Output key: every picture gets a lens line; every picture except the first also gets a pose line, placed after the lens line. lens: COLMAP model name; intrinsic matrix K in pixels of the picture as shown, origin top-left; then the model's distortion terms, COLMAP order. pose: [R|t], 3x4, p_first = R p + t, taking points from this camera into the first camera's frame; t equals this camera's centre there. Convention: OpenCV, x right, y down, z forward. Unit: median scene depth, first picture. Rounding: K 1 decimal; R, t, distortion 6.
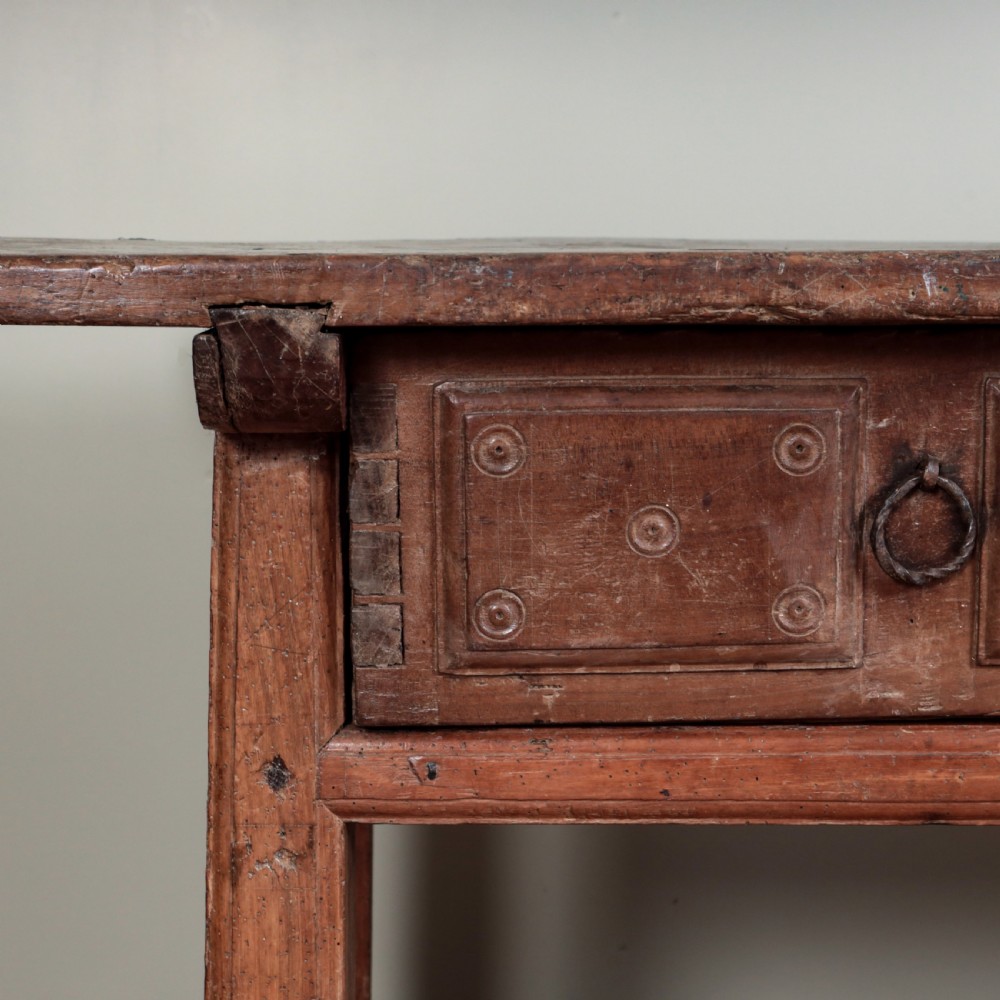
lens RADIAL K [[2285.3, 0, 474.1], [0, 2285.3, 496.3], [0, 0, 1]] dist [-0.004675, 0.033903]
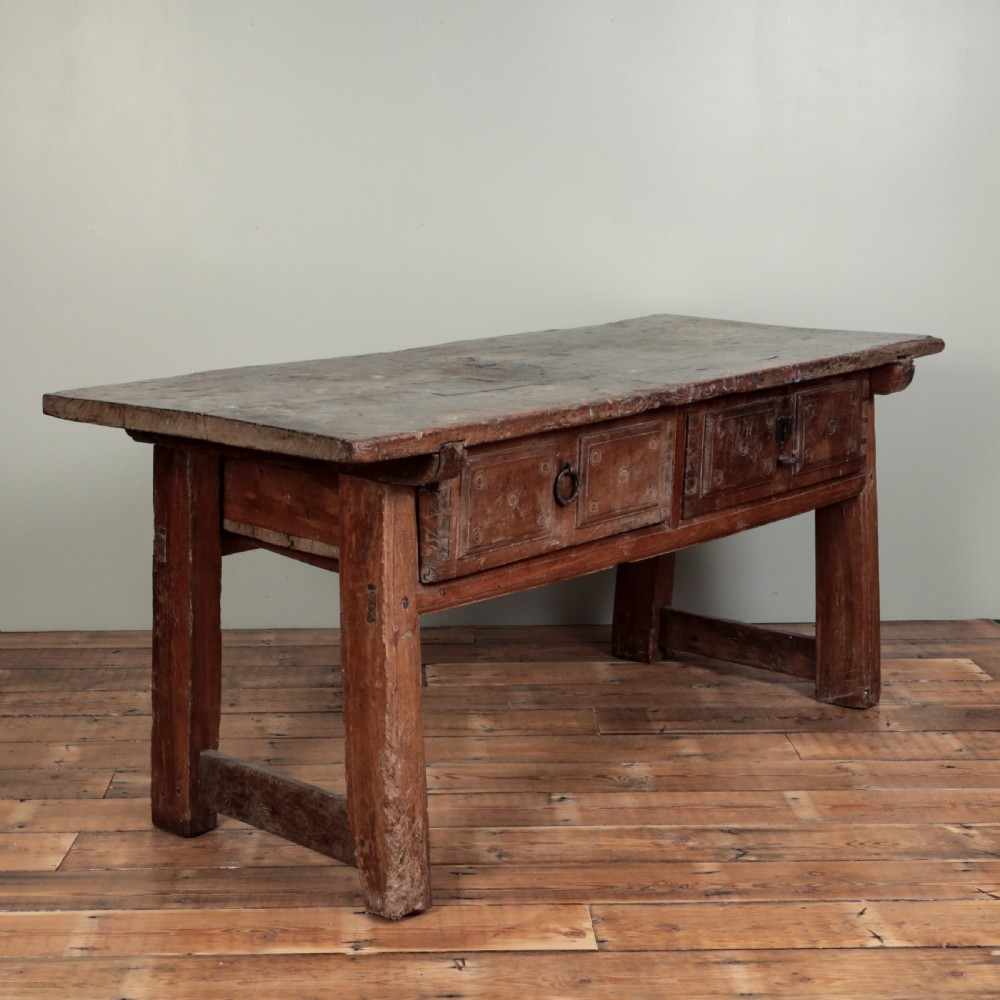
lens RADIAL K [[1785.9, 0, 499.1], [0, 1785.9, 461.6], [0, 0, 1]] dist [0.000182, 0.007746]
pose [[0.676730, -0.121603, 0.726120, -1.610399], [0.079519, 0.992568, 0.092115, -0.249098], [-0.731925, -0.004596, 0.681370, -0.568838]]
